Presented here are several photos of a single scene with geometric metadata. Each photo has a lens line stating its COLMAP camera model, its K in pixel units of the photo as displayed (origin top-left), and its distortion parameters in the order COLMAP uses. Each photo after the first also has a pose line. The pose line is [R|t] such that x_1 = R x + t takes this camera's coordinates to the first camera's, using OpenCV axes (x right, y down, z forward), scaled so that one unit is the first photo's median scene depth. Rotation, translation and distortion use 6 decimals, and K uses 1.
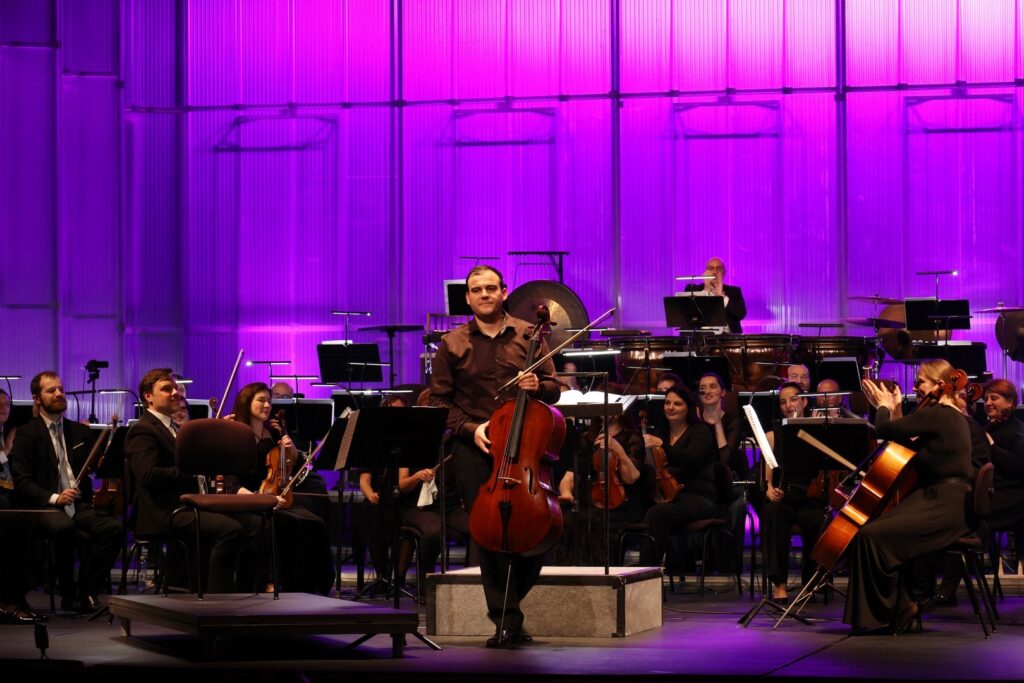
lens RADIAL K [[3011.2, 0, 509.7], [0, 3011.2, 316.5], [0, 0, 1]] dist [-0.034193, 0.067116]
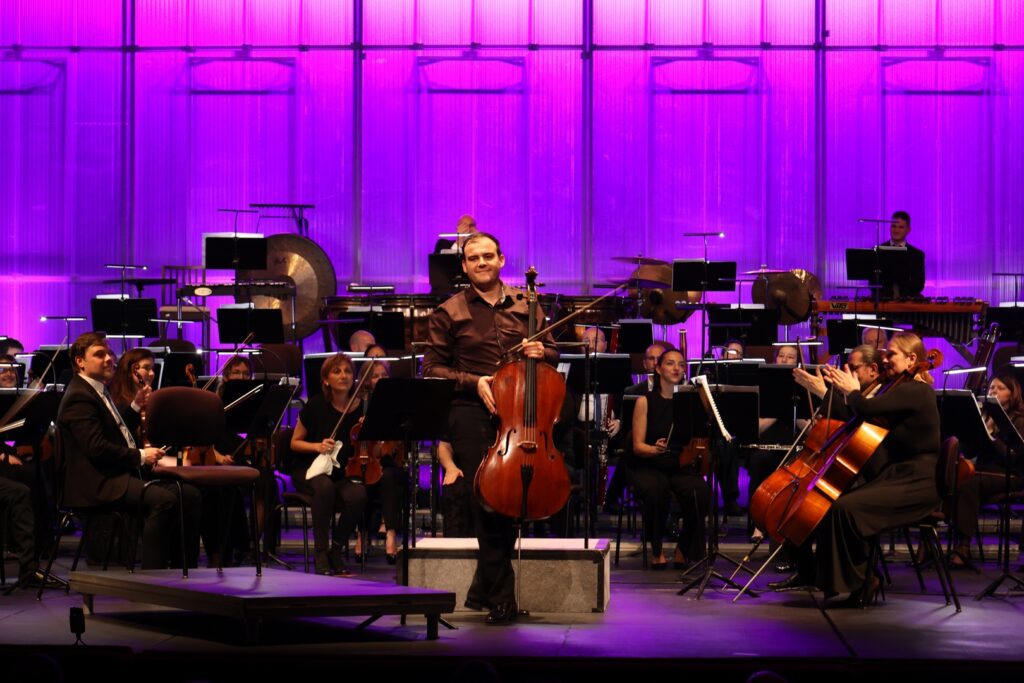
lens RADIAL K [[3011.2, 0, 509.7], [0, 3011.2, 316.5], [0, 0, 1]] dist [-0.034193, 0.067116]
pose [[0.982543, 0.011567, 0.185678, -0.099017], [-0.015315, 0.999707, 0.018764, -0.004615], [-0.185406, -0.021280, 0.982432, 0.022417]]
